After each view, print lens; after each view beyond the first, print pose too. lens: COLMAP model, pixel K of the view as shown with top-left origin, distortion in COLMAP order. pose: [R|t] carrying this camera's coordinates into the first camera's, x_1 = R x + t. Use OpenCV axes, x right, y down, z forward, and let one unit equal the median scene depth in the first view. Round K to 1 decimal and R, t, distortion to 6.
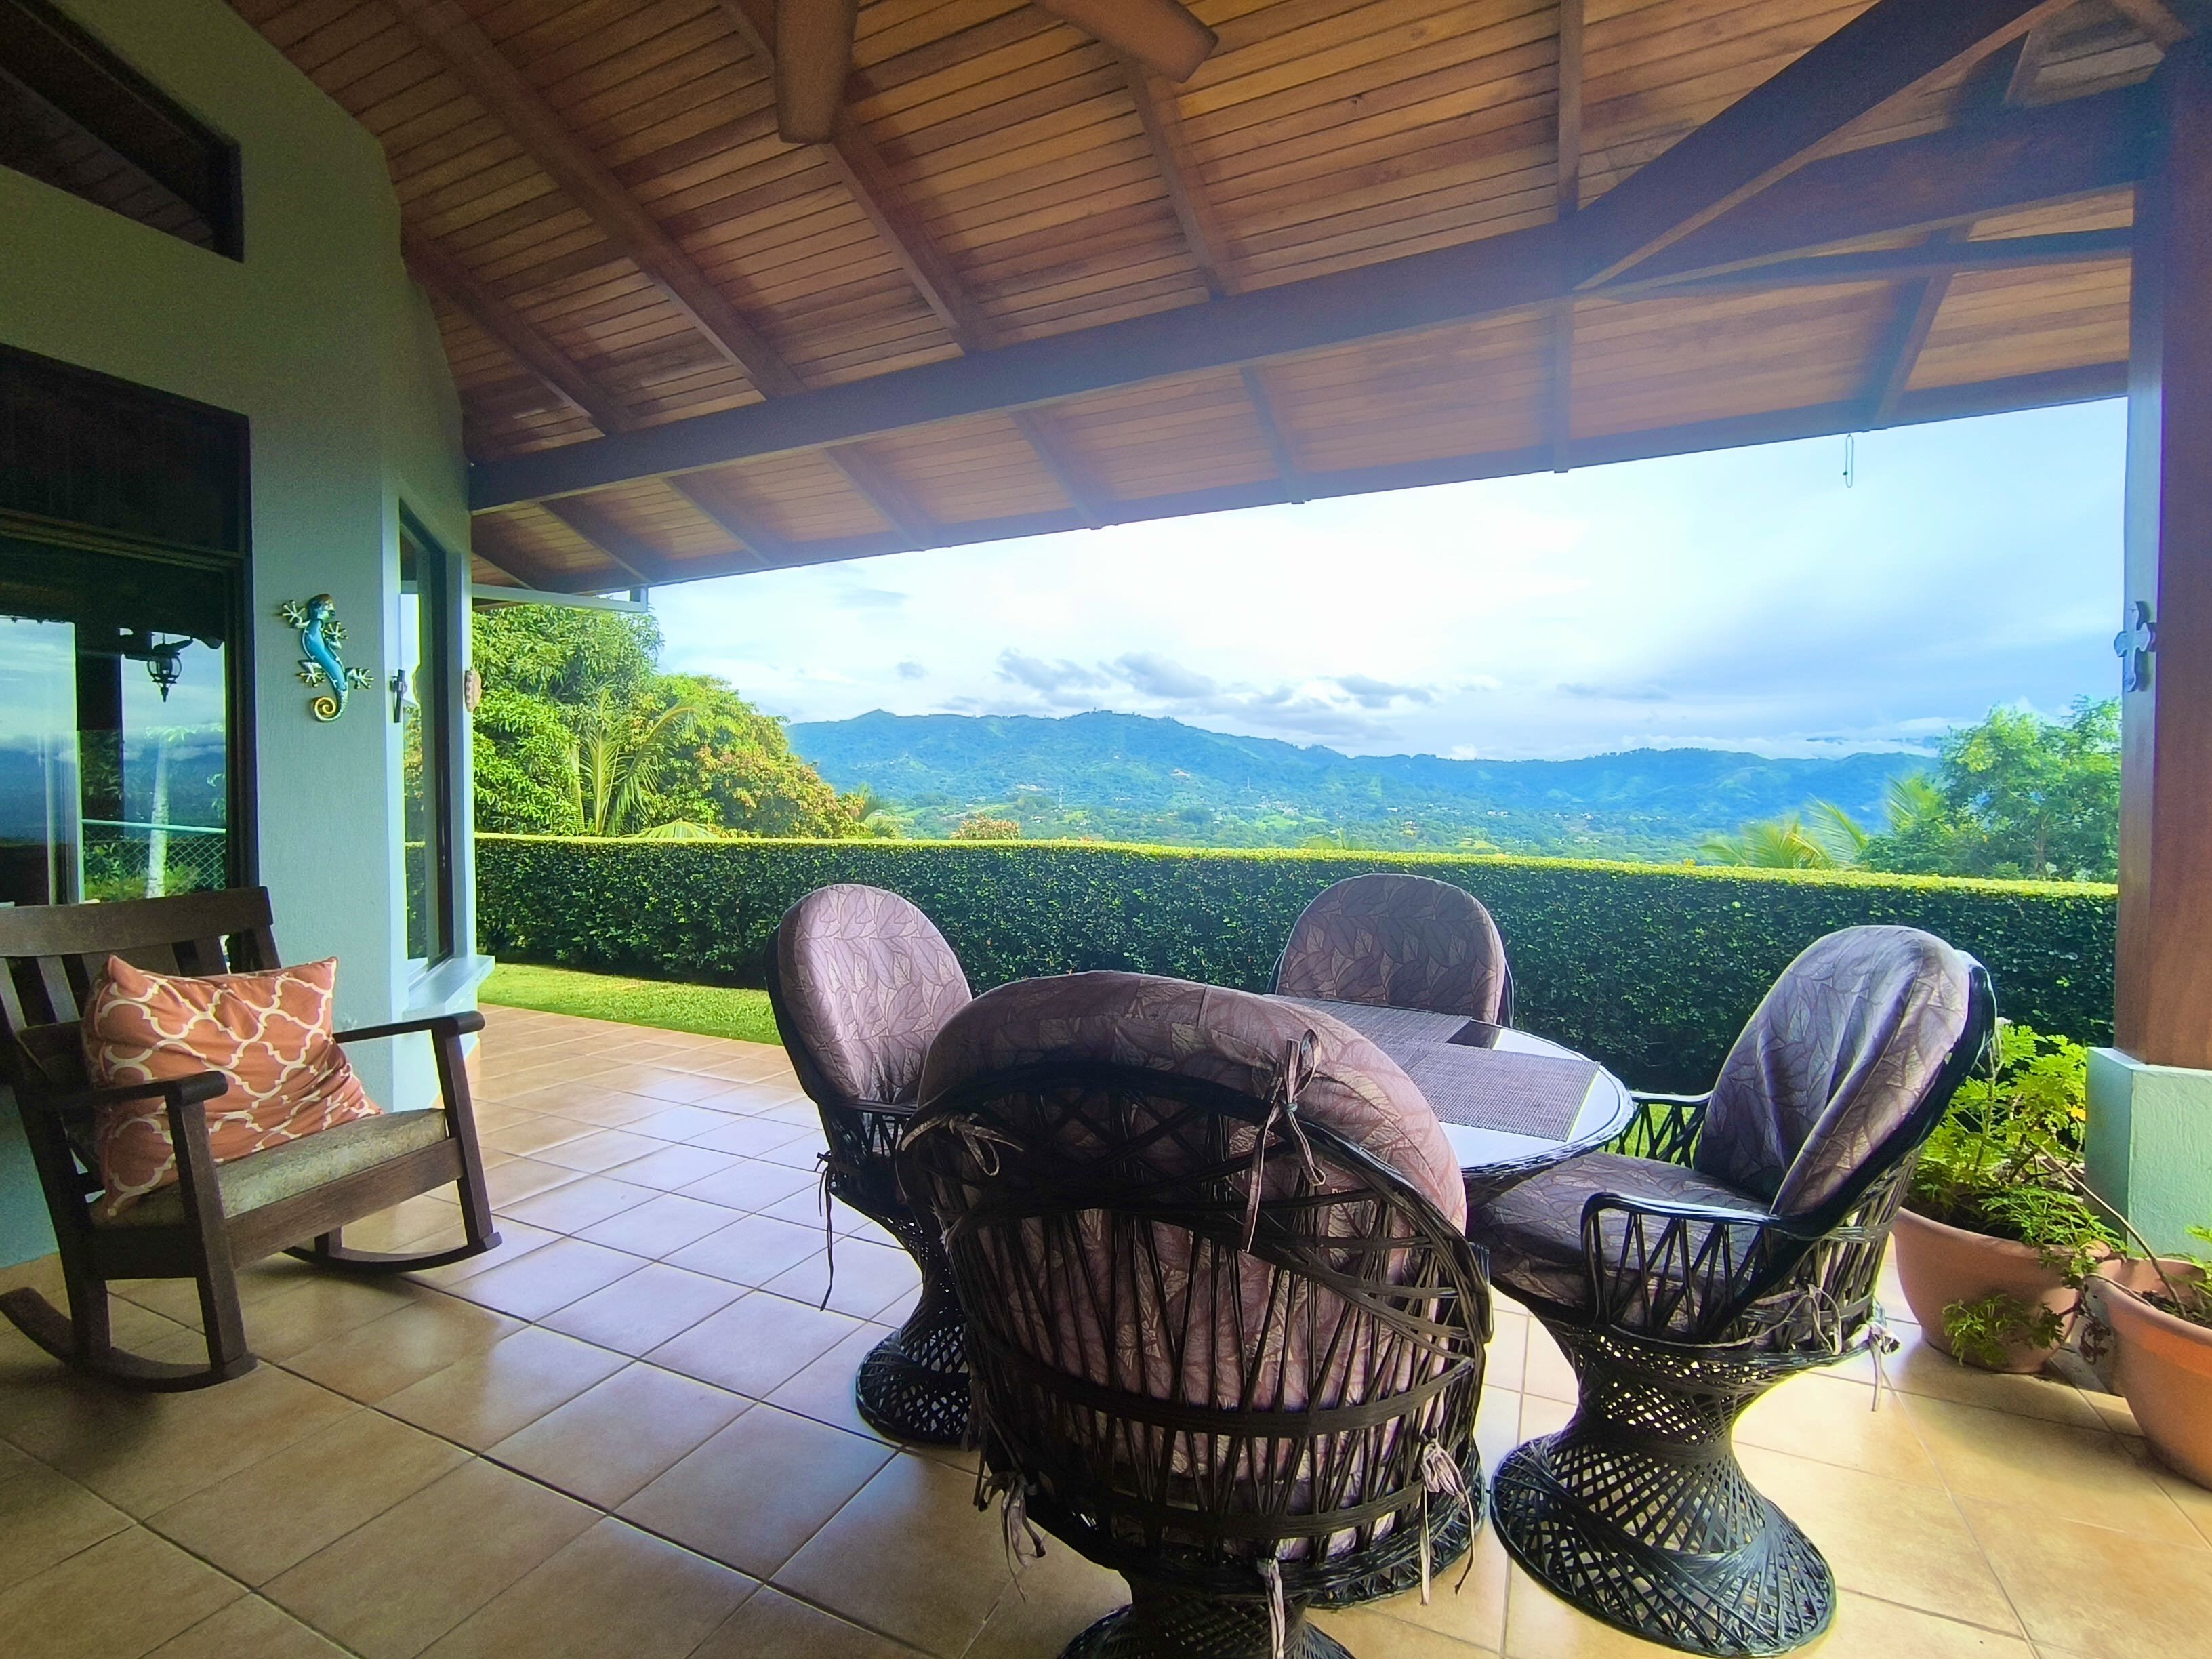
lens RADIAL K [[1012.7, 0, 1107.8], [0, 1012.7, 824.0], [0, 0, 1]] dist [-0.002033, 0.001263]
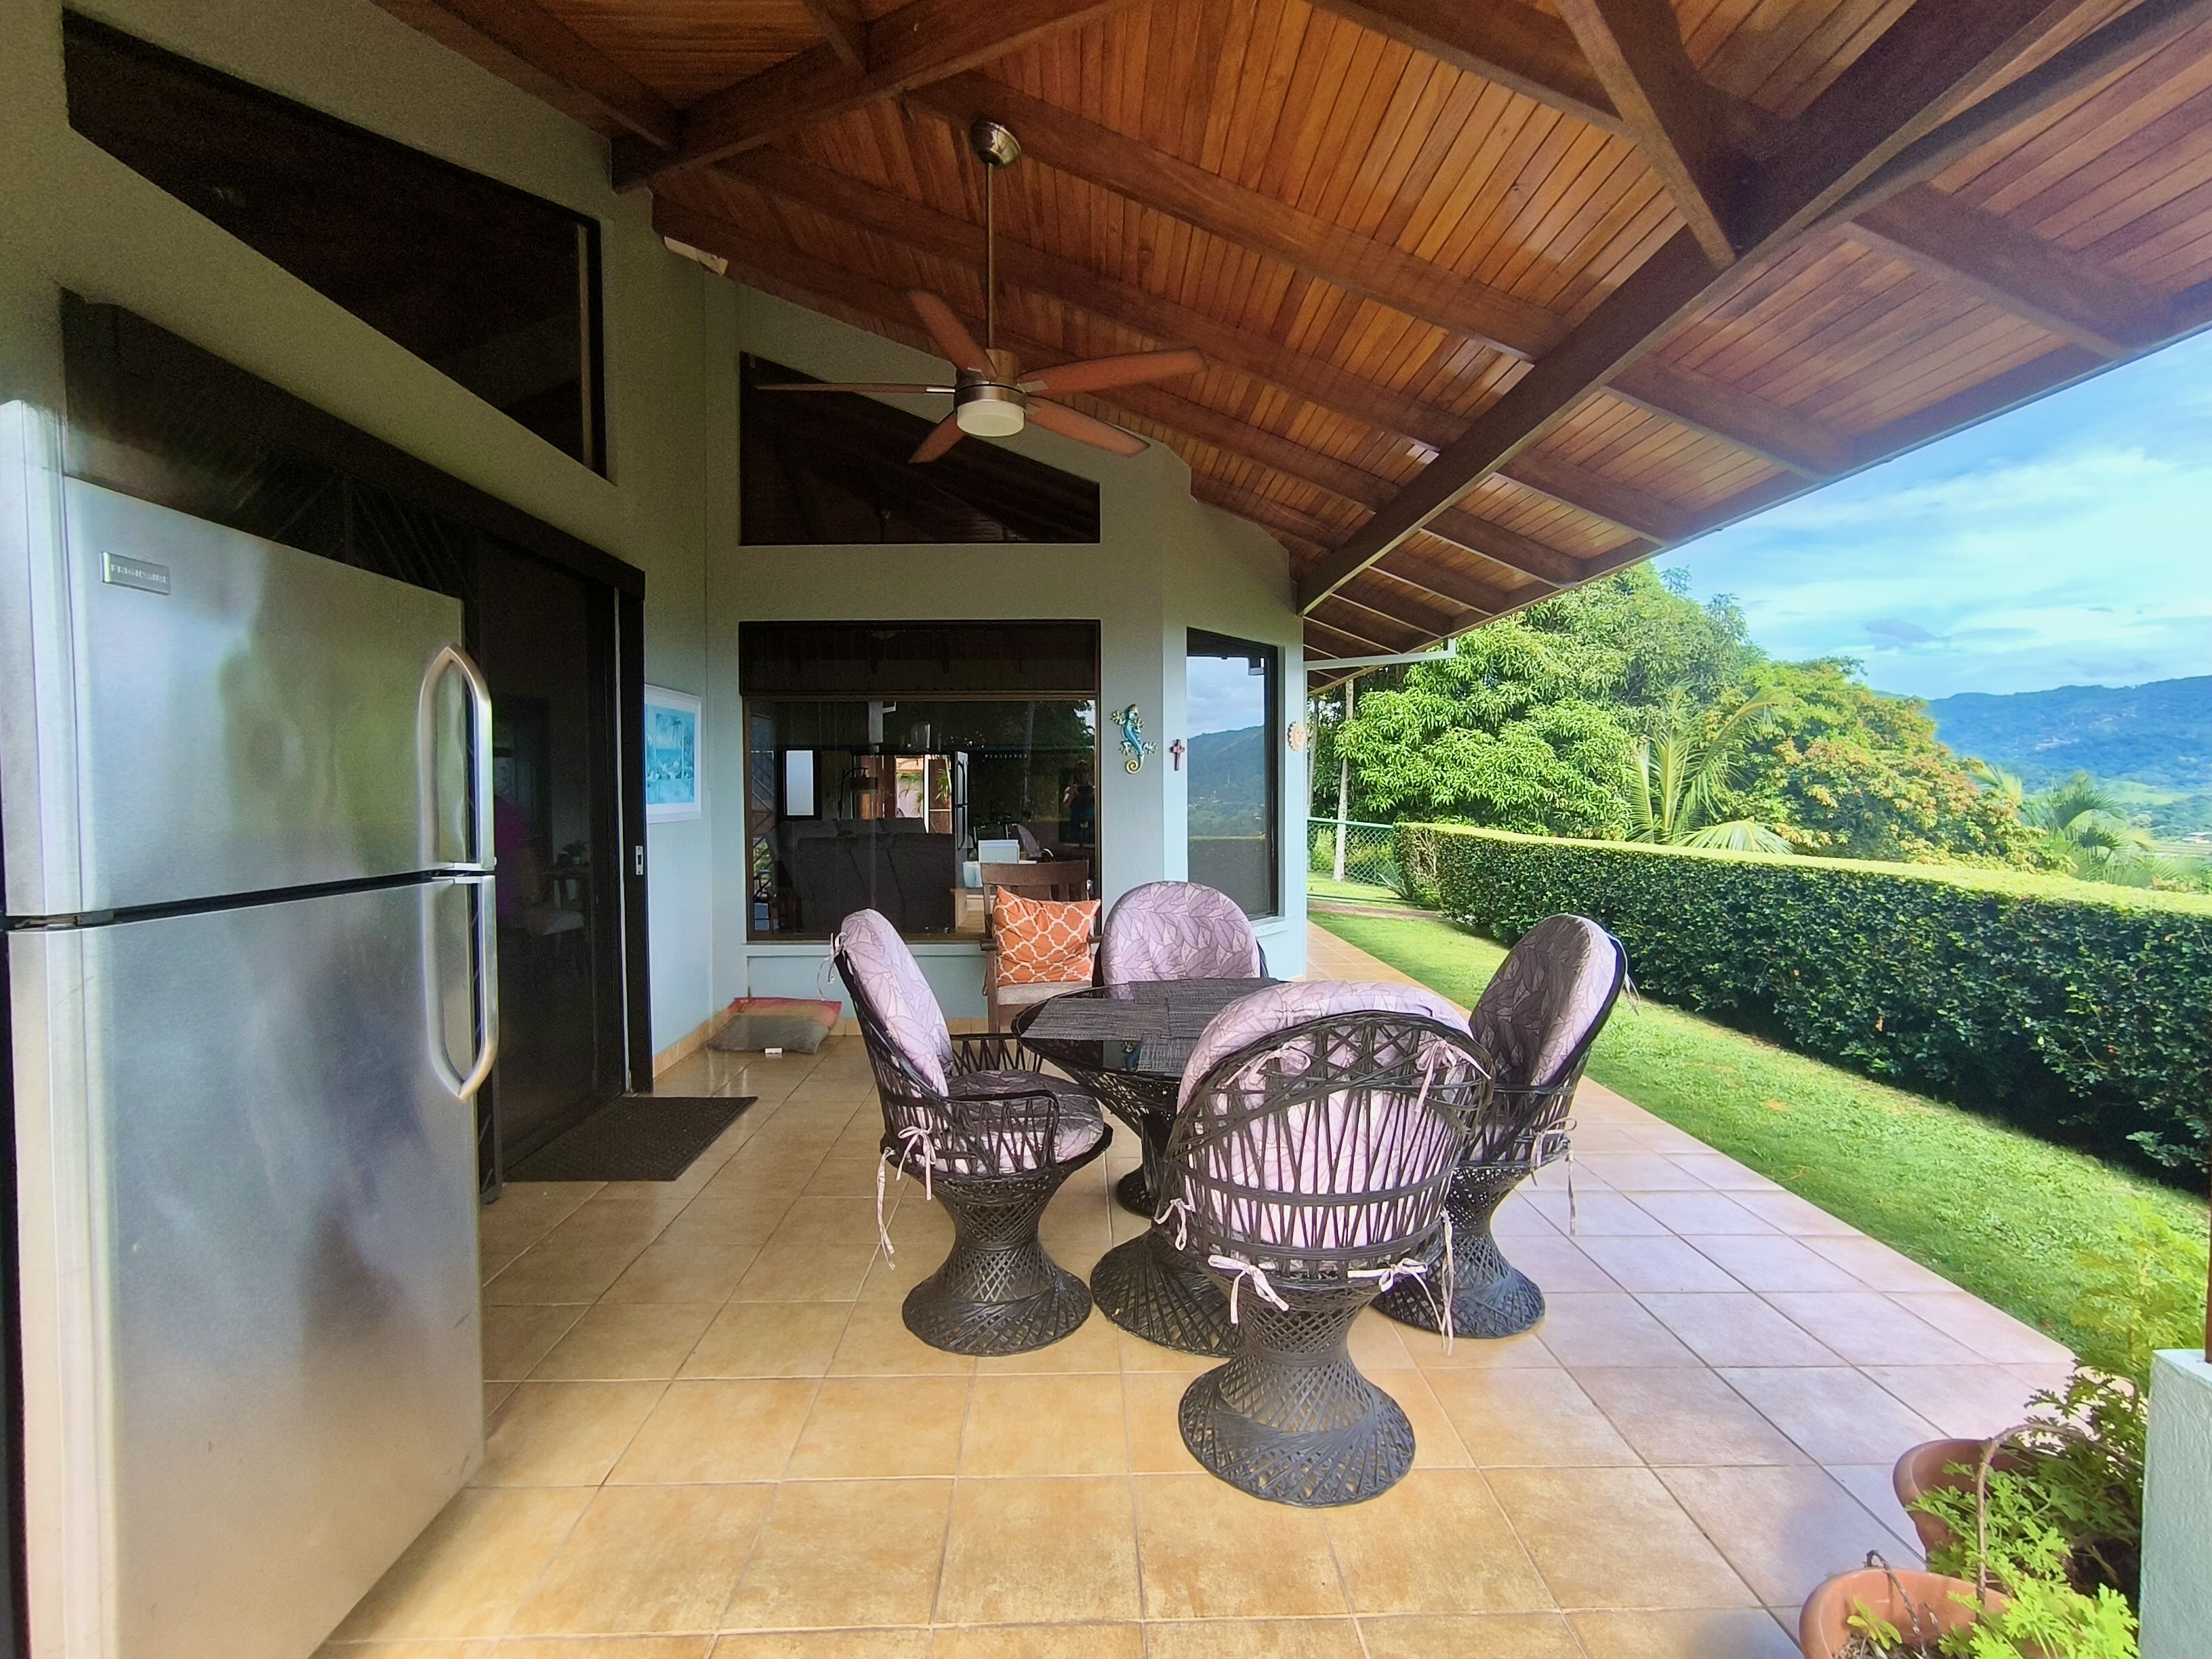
lens RADIAL K [[1012.7, 0, 1107.8], [0, 1012.7, 824.0], [0, 0, 1]] dist [-0.002033, 0.001263]
pose [[0.475939, 0.029674, -0.878977, 0.157703], [-0.020601, 0.999533, 0.022589, -0.009476], [0.879237, 0.007357, 0.476328, 0.015504]]
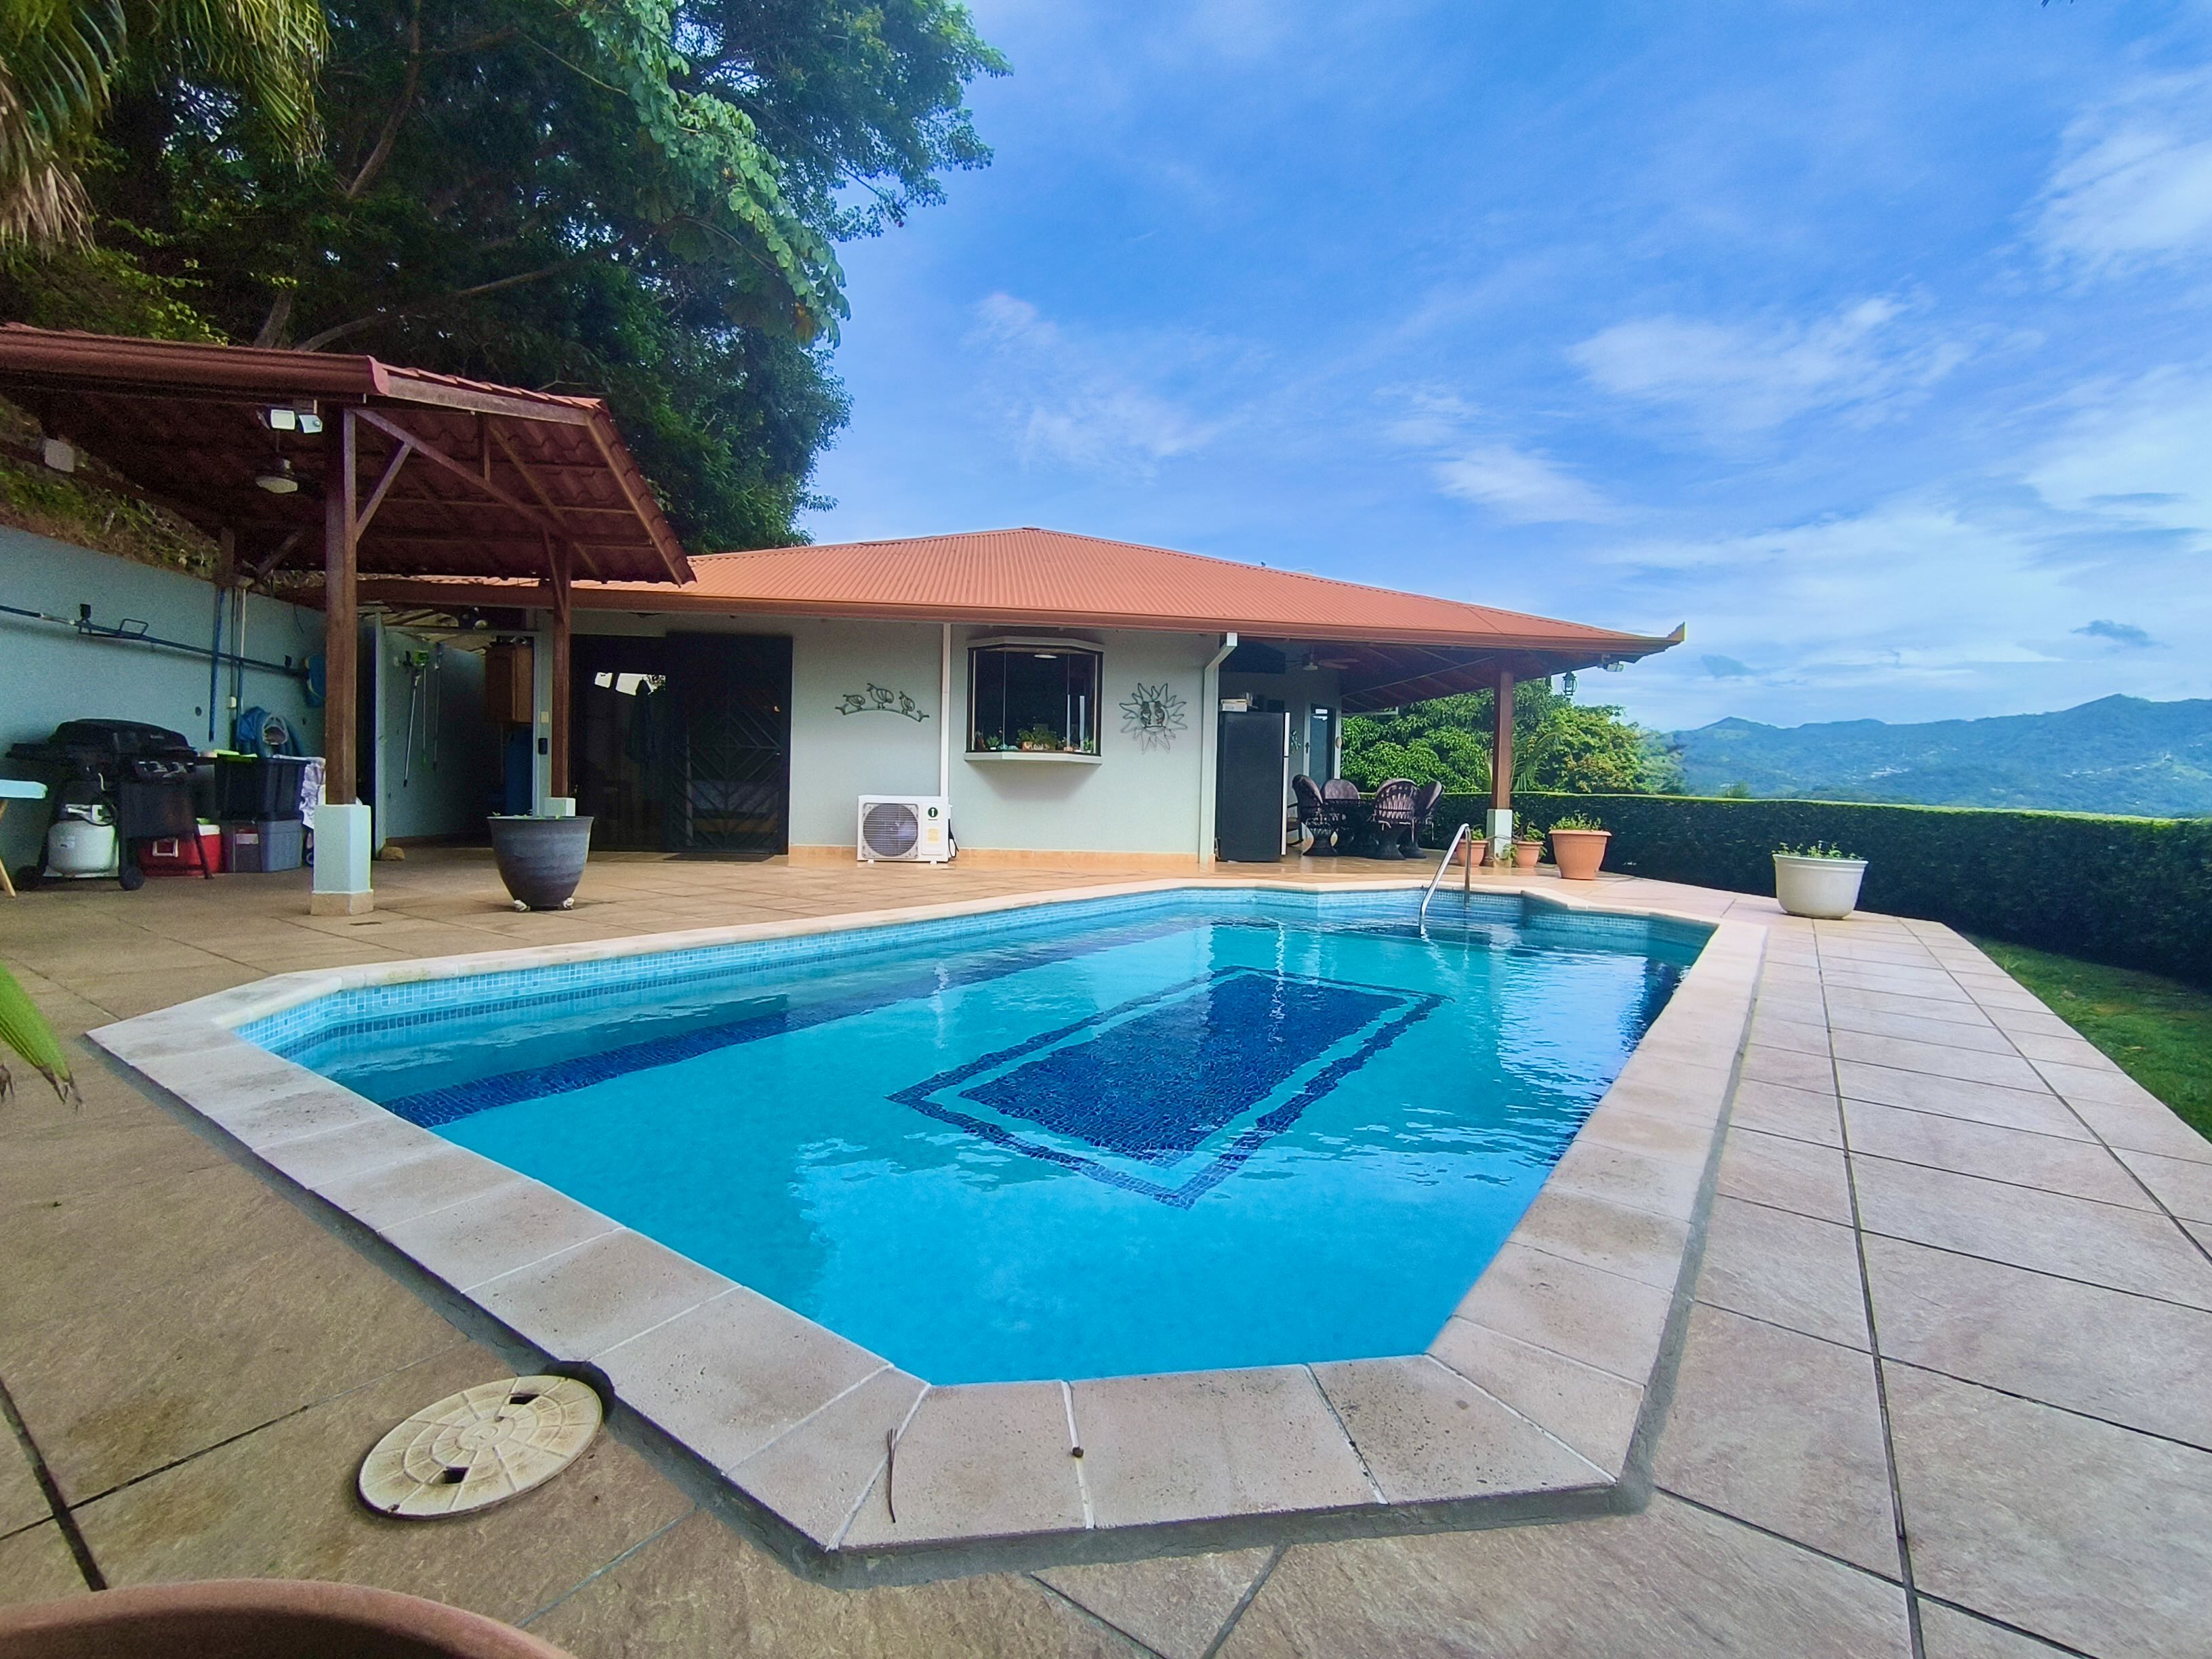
lens RADIAL K [[1012.7, 0, 1107.8], [0, 1012.7, 824.0], [0, 0, 1]] dist [-0.002033, 0.001263]
pose [[0.559884, 0.041918, -0.827510, 0.659734], [-0.047933, 0.998685, 0.018159, 0.049224], [0.827183, 0.029498, 0.561157, -0.623138]]
